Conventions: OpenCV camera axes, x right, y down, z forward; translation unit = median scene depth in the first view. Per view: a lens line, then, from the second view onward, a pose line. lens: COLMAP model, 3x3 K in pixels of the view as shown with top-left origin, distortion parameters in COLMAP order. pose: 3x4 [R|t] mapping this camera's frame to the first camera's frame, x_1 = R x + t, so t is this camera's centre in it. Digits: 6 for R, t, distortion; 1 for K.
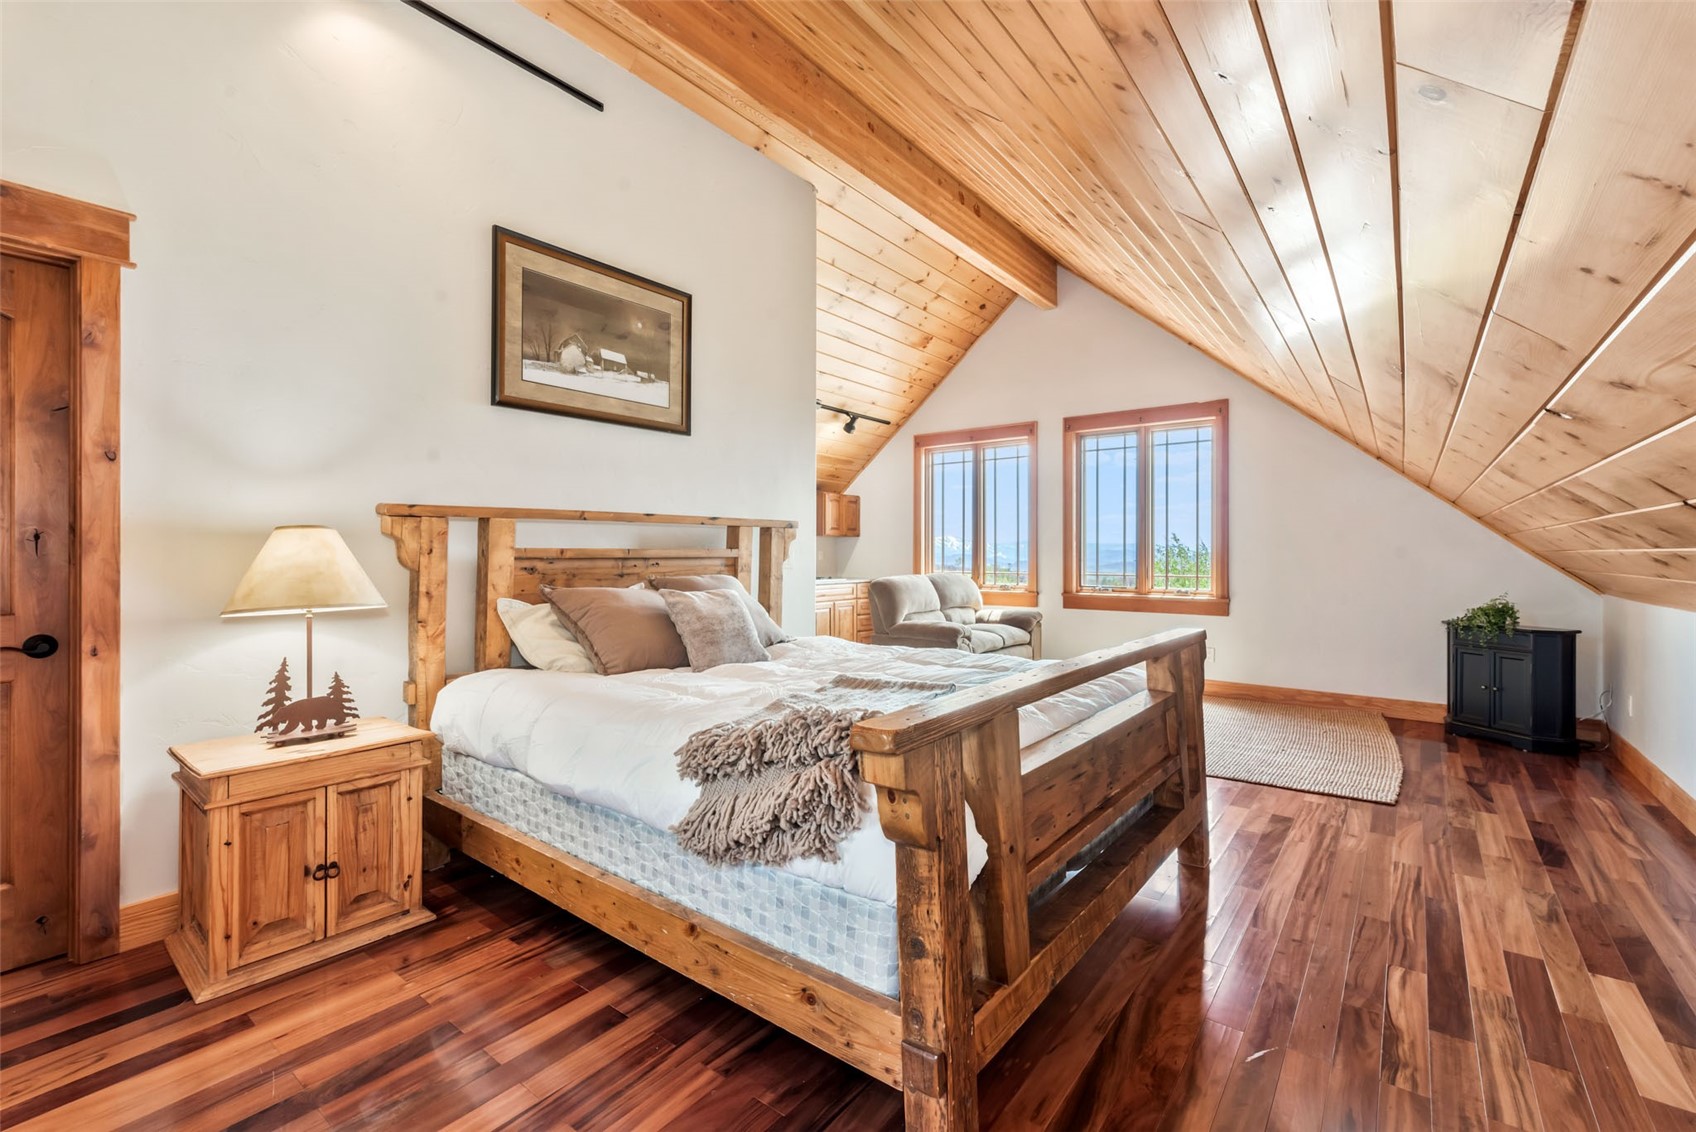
lens RADIAL K [[728.0, 0, 847.8], [0, 728.0, 554.9], [0, 0, 1]] dist [0.001946, 0.000067]
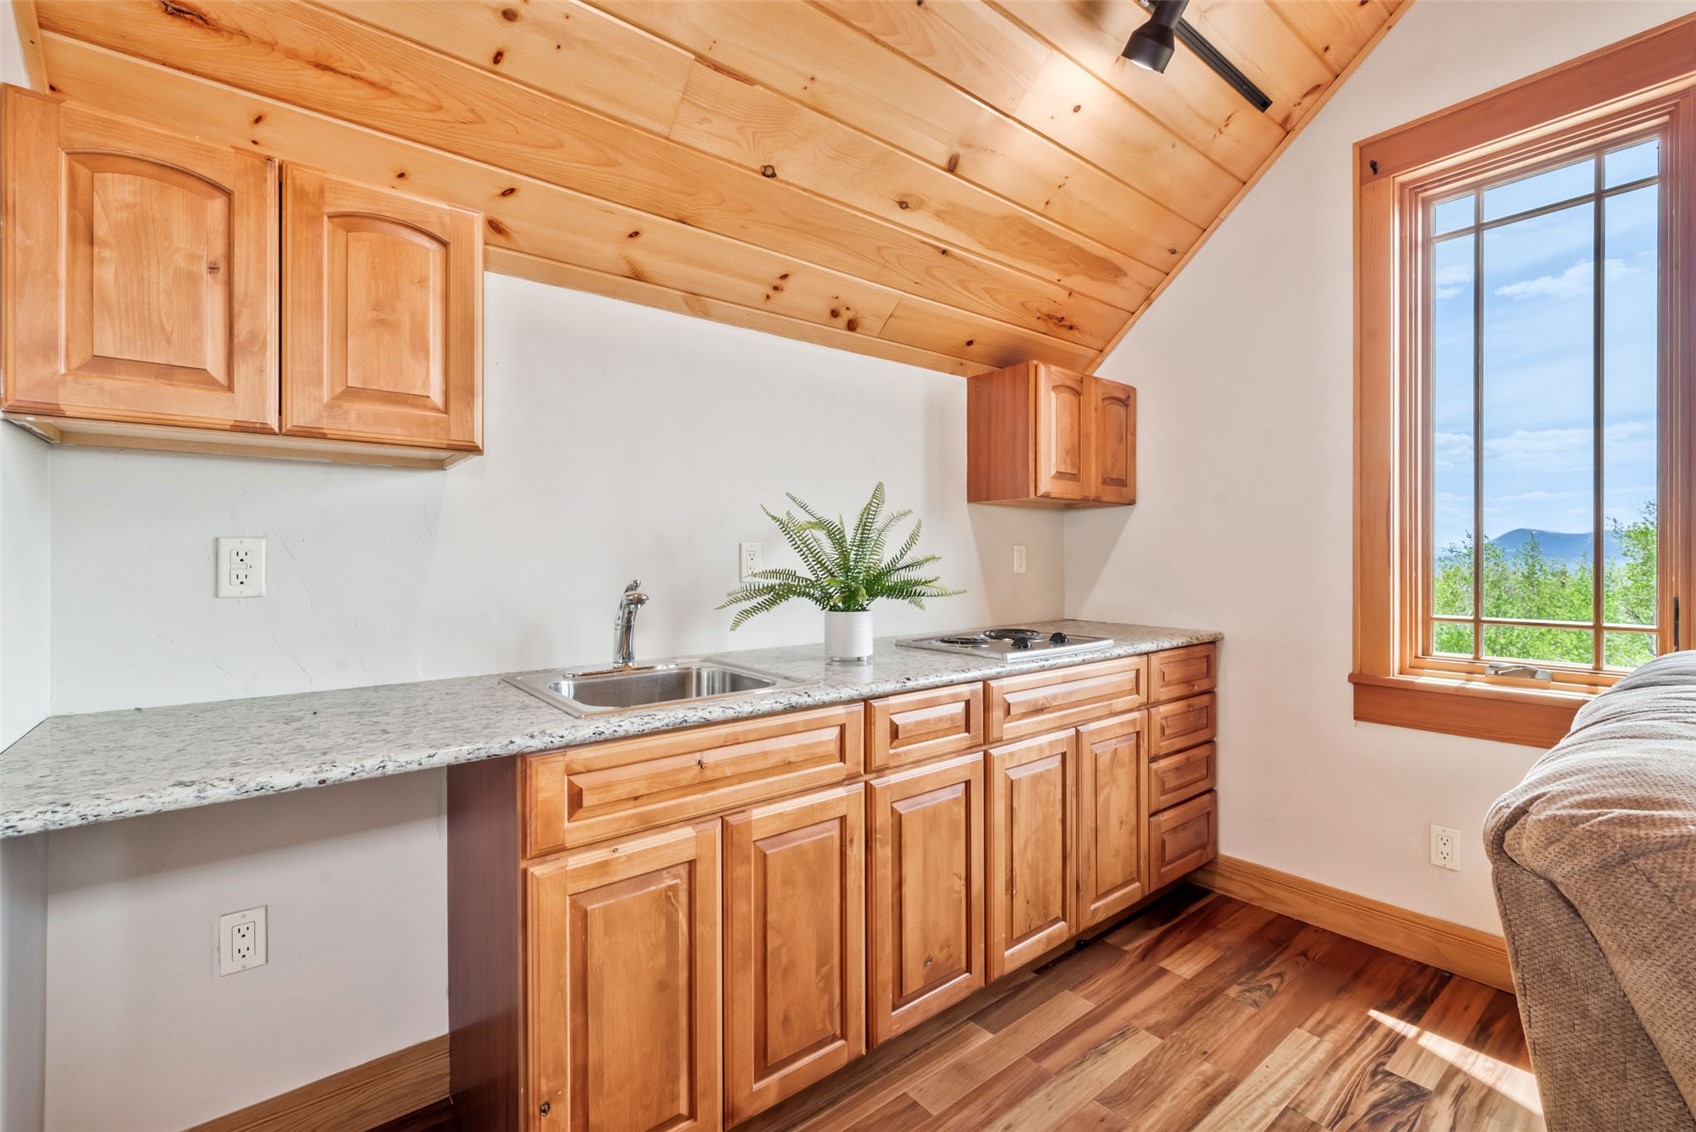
lens RADIAL K [[728.0, 0, 845.9], [0, 728.0, 561.5], [0, 0, 1]] dist [0.001946, 0.000067]
pose [[0.971785, 0.001143, -0.235866, -0.037023], [-0.001182, 0.999999, -0.000026, 0.001401], [0.235866, 0.000304, 0.971786, 0.668778]]
